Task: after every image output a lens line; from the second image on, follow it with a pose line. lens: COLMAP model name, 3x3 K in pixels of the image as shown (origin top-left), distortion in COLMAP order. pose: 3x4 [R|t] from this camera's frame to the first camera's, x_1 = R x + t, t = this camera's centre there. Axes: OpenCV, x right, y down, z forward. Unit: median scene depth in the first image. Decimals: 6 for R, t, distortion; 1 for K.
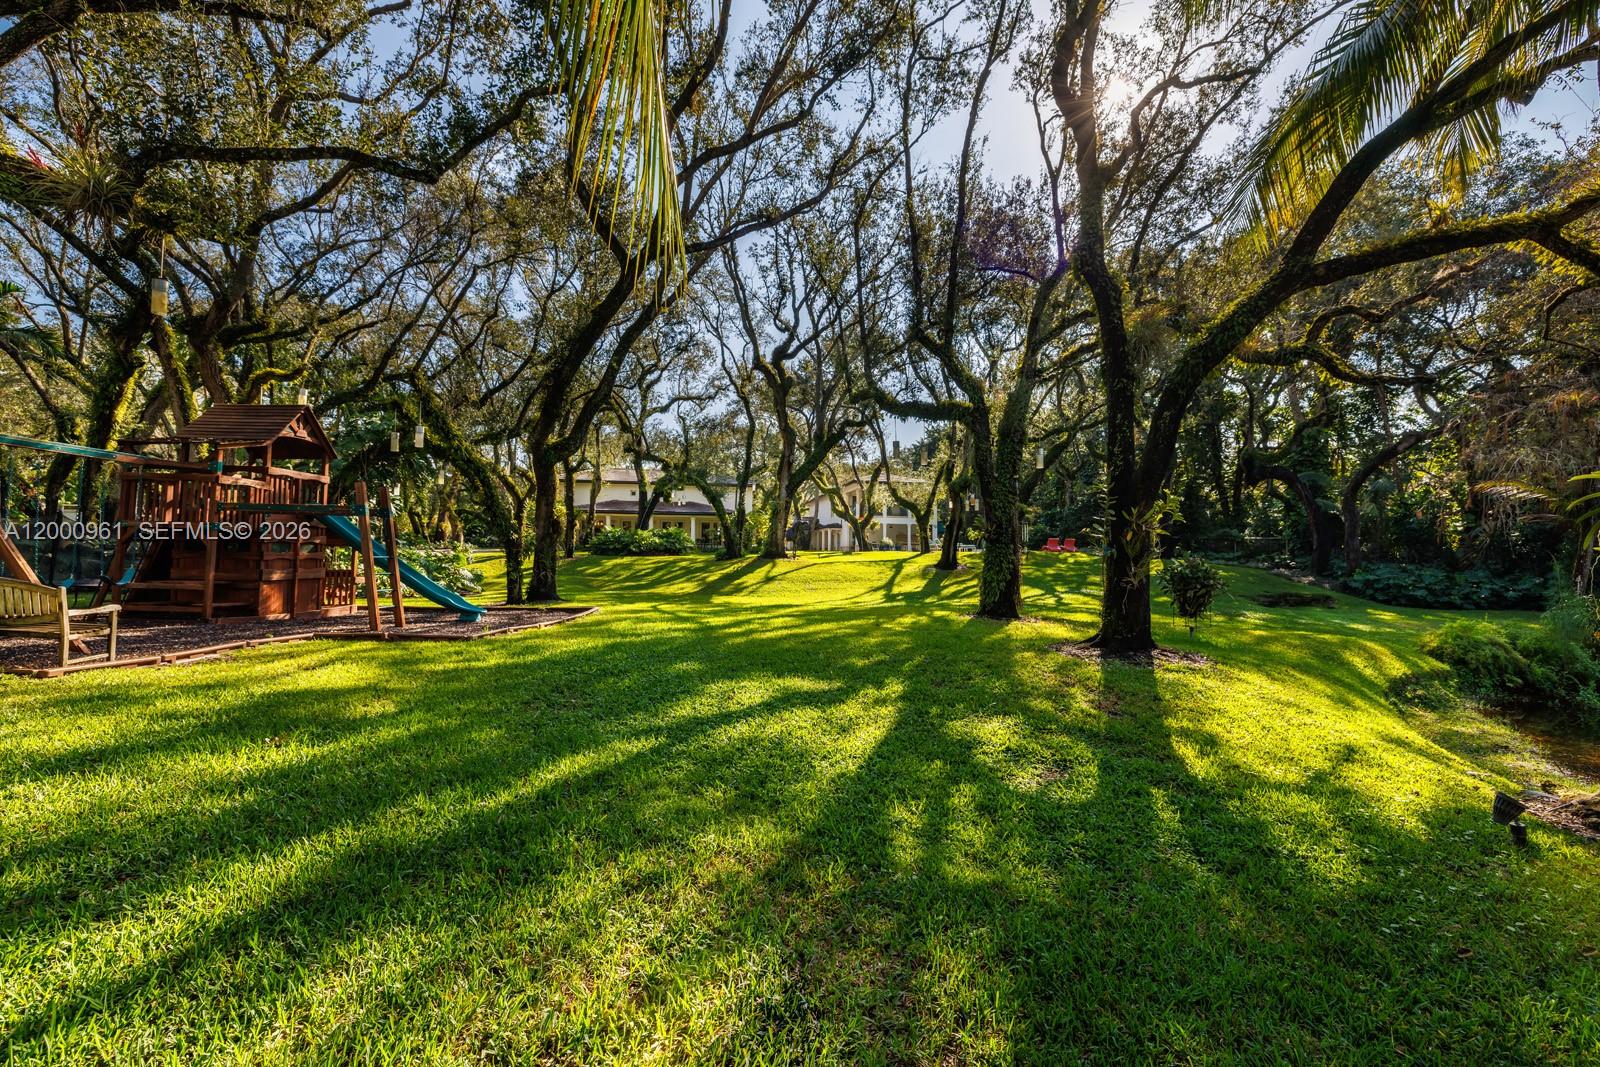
lens RADIAL K [[685.6, 0, 805.6], [0, 685.6, 529.9], [0, 0, 1]] dist [-0.000428, 0.000267]
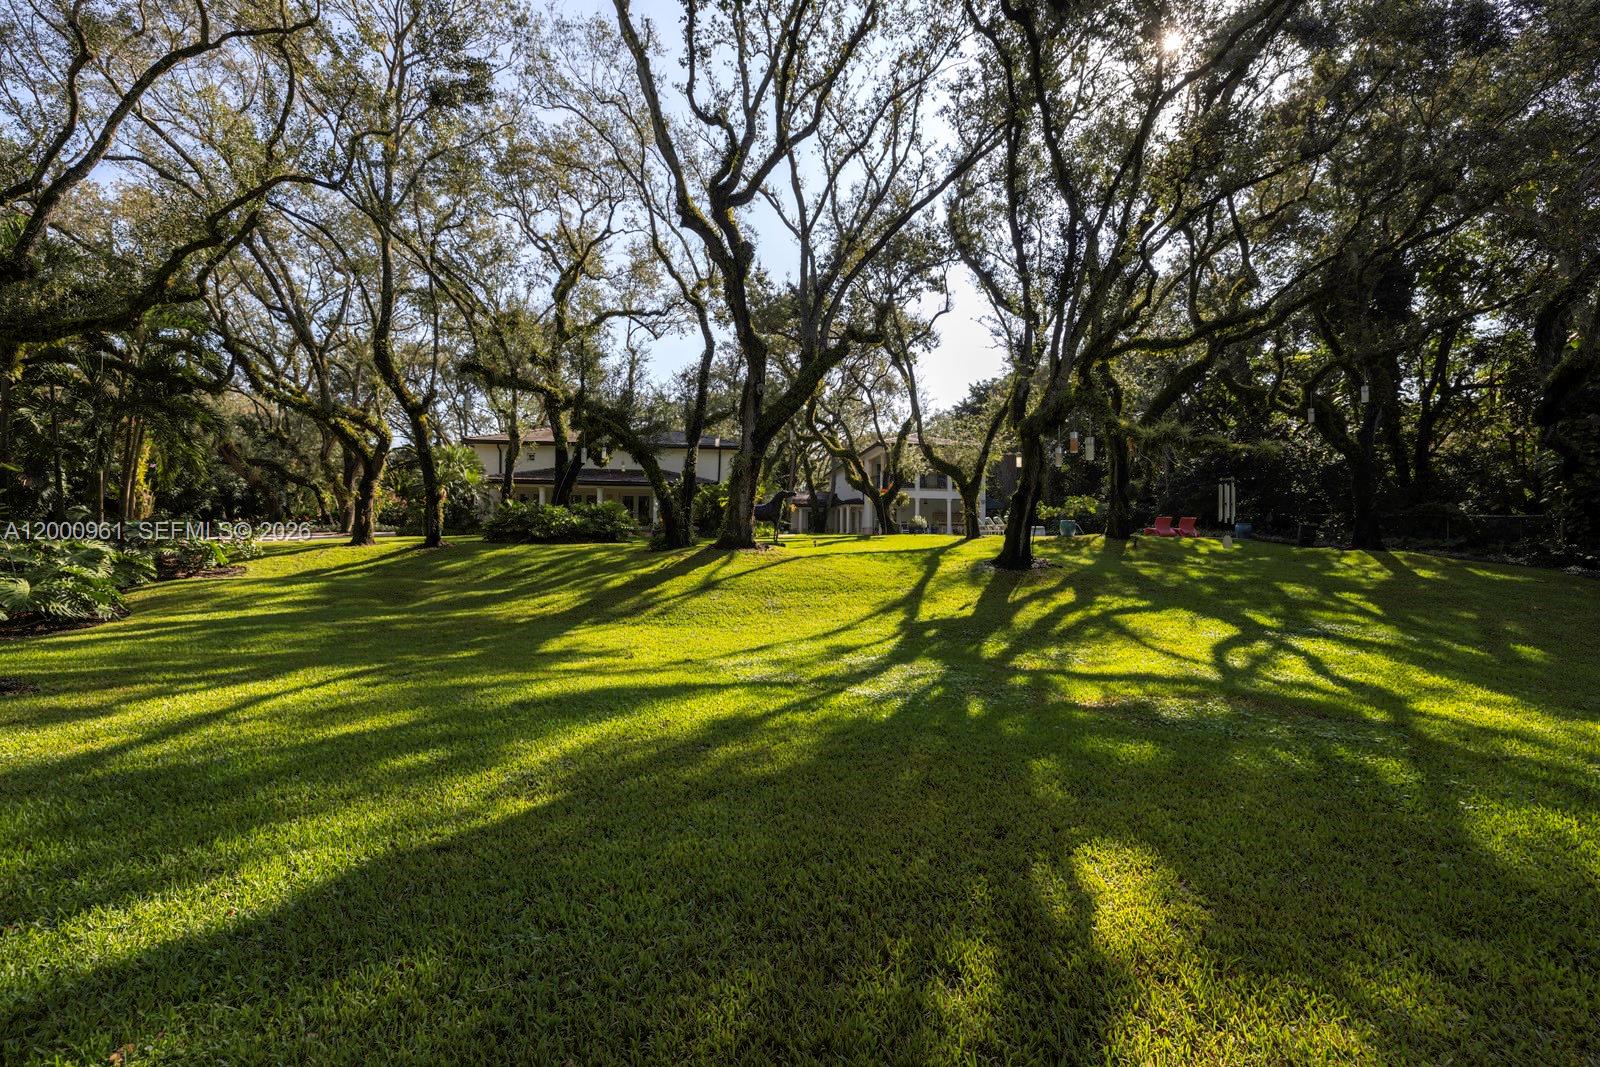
lens RADIAL K [[685.6, 0, 805.6], [0, 685.6, 529.9], [0, 0, 1]] dist [-0.000428, 0.000267]
pose [[0.998433, -0.000084, -0.055959, 0.051040], [0.001702, 0.999582, 0.028862, 0.005888], [0.055933, -0.028912, 0.998016, 0.343876]]
